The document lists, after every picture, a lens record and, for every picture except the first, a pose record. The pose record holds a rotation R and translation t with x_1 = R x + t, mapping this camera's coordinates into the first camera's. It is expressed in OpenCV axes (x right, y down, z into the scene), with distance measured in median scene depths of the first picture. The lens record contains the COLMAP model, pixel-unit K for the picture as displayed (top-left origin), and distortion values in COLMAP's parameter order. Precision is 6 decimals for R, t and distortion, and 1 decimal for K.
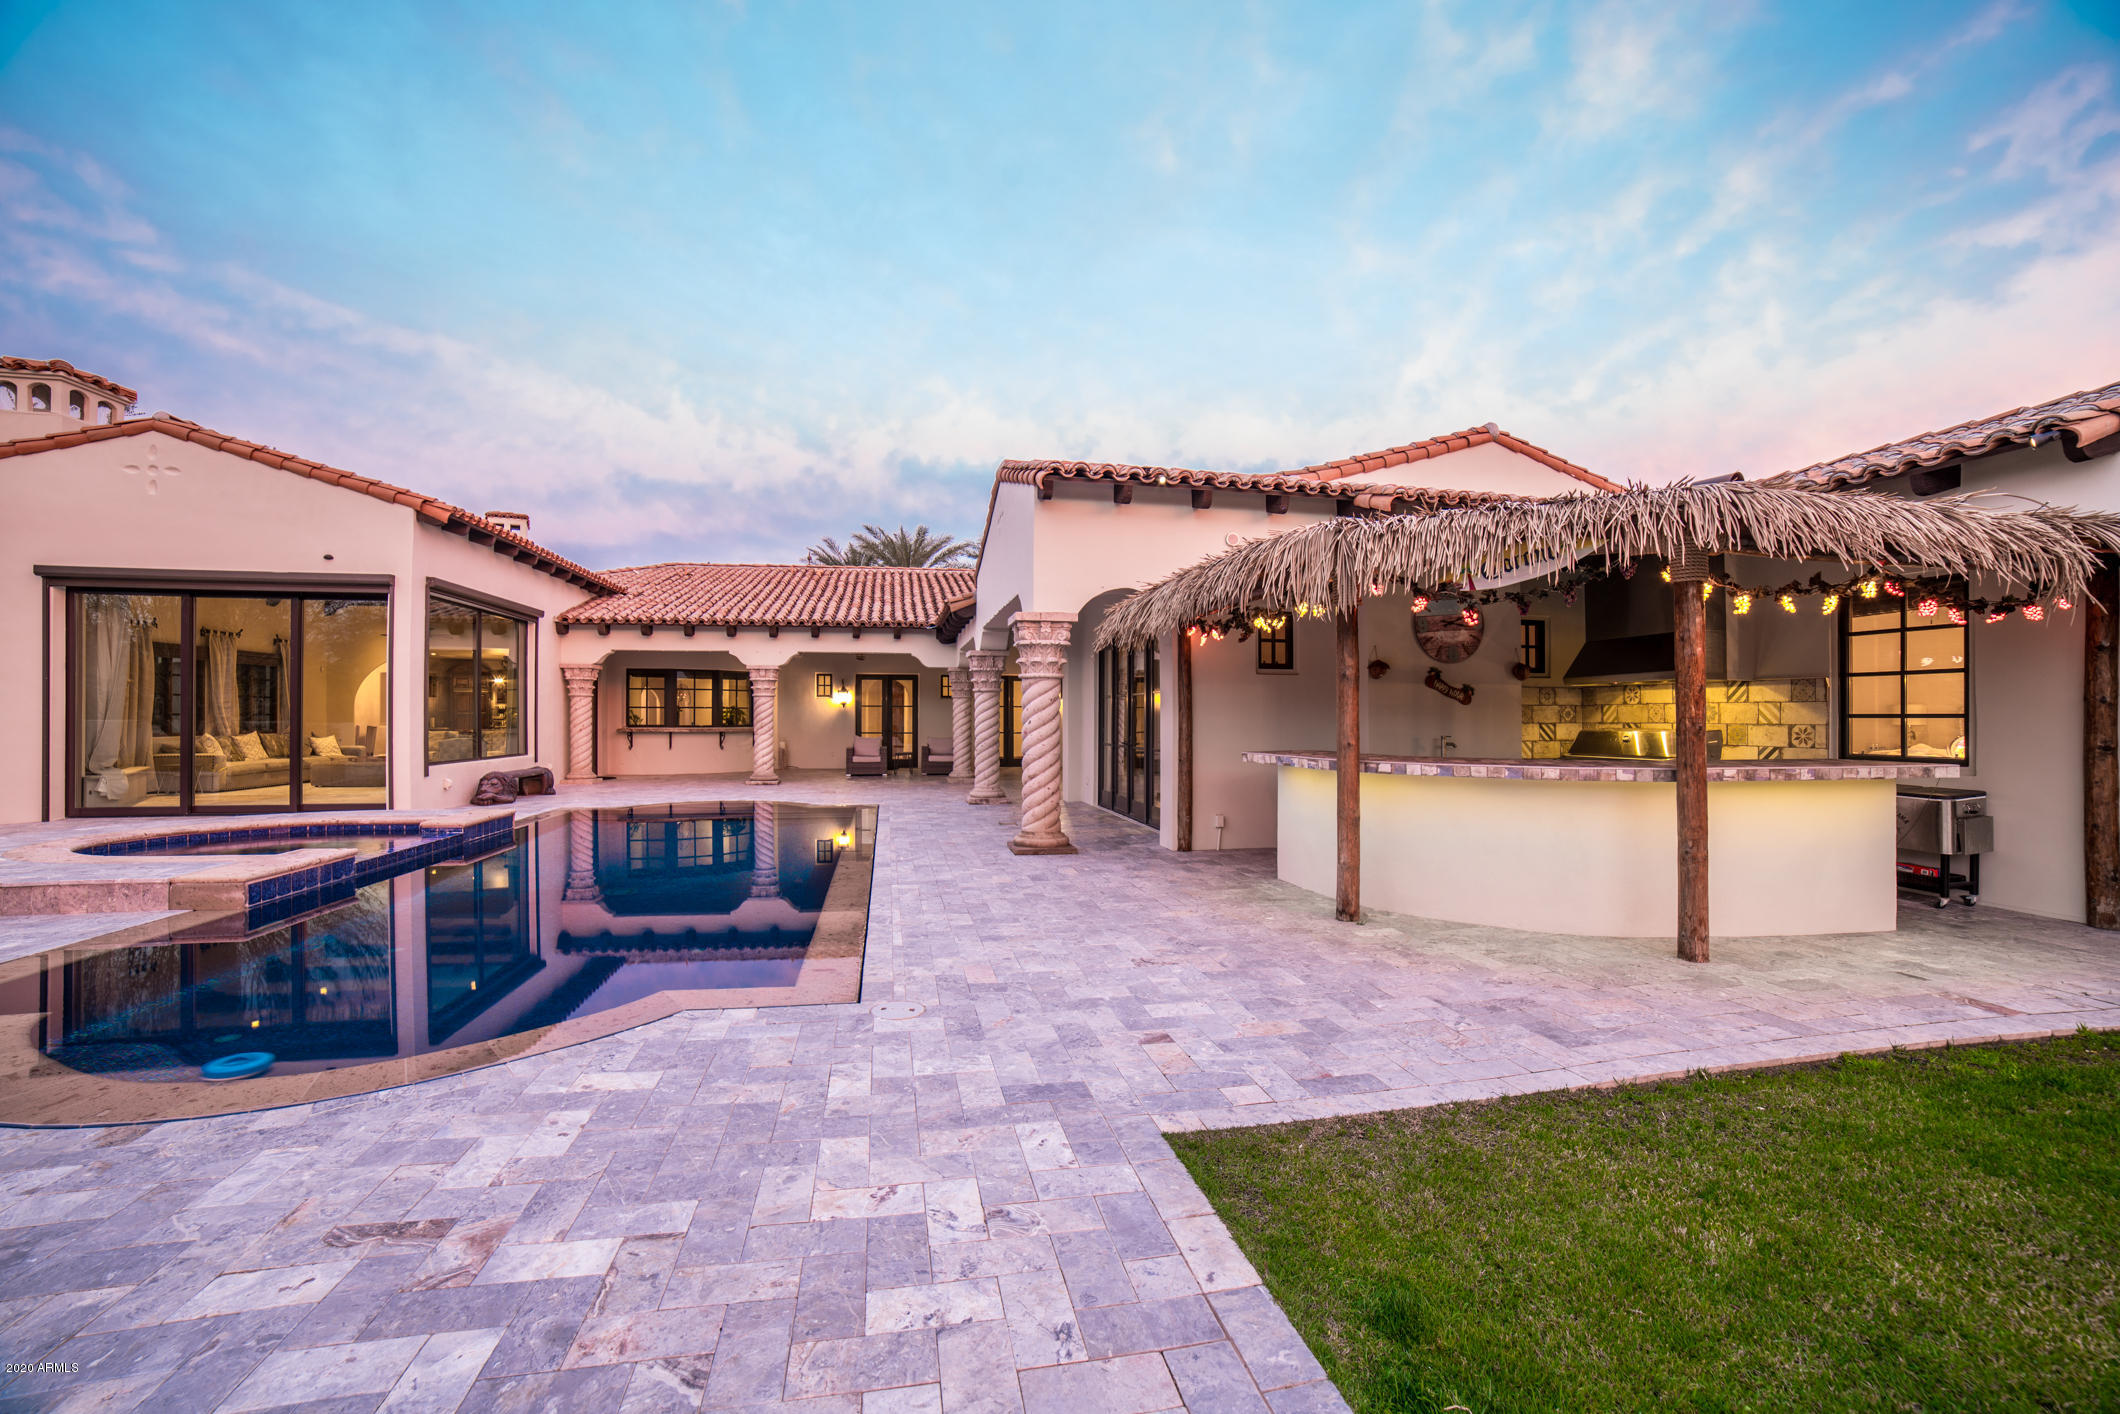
lens RADIAL K [[834.3, 0, 1053.8], [0, 834.3, 735.0], [0, 0, 1]] dist [-0.038057, 0.000093]
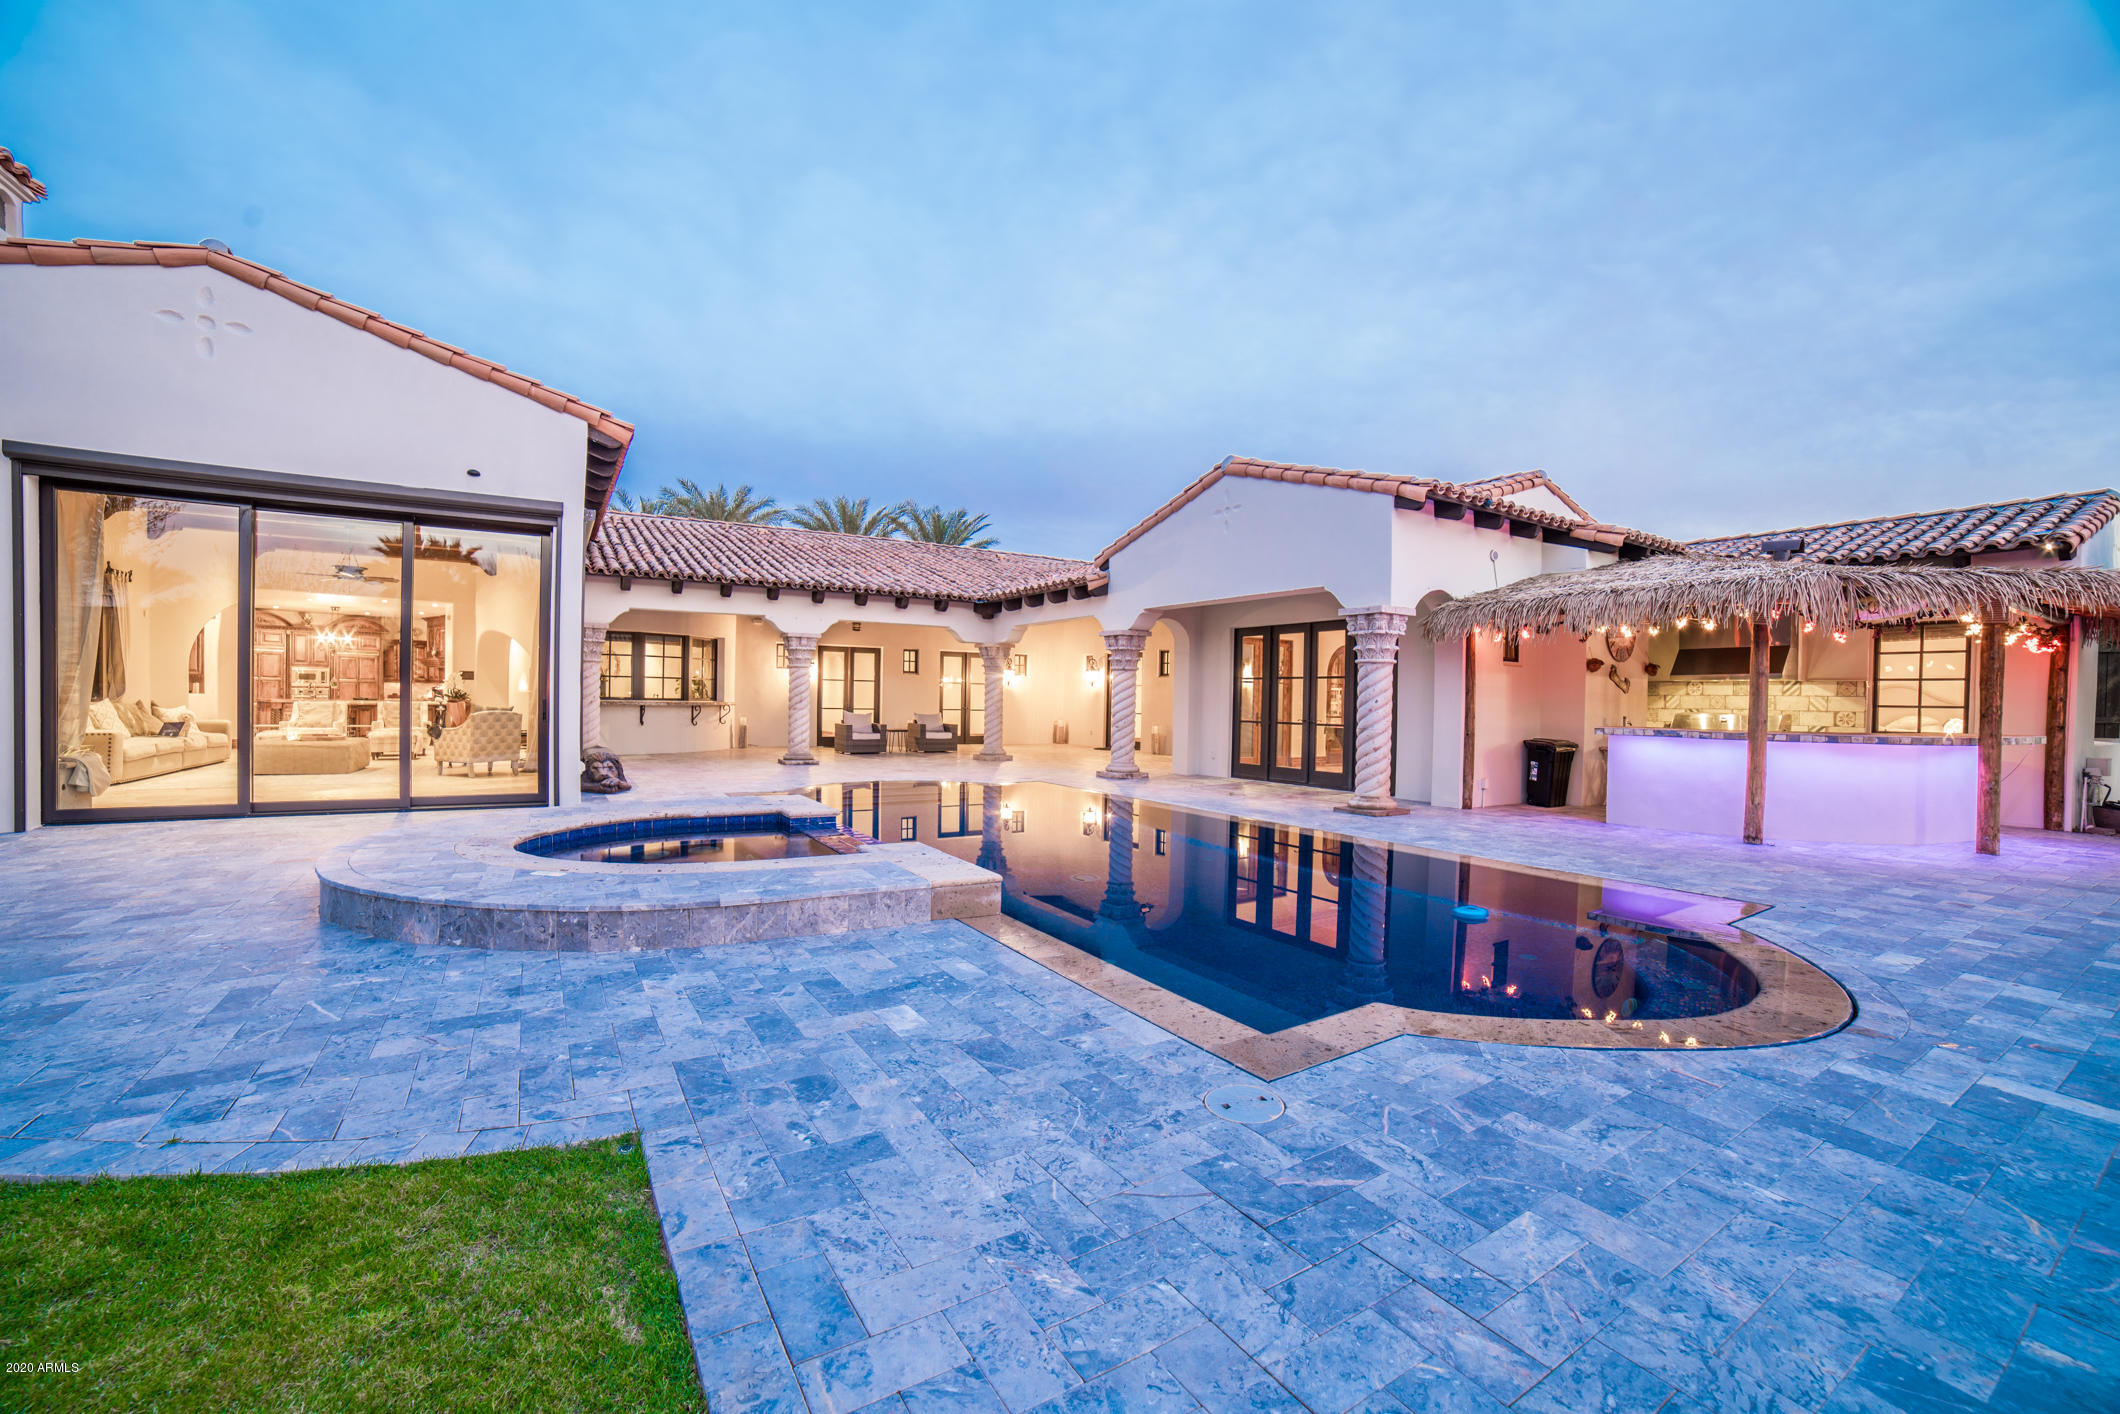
lens RADIAL K [[860.2, 0, 1060.0], [0, 860.2, 707.0], [0, 0, 1]] dist [-0.044587, 0.000112]
pose [[0.934427, 0.012127, 0.355948, -0.848488], [-0.009135, 0.999907, -0.010084, 0.006004], [-0.356037, 0.006171, 0.934451, 0.076802]]
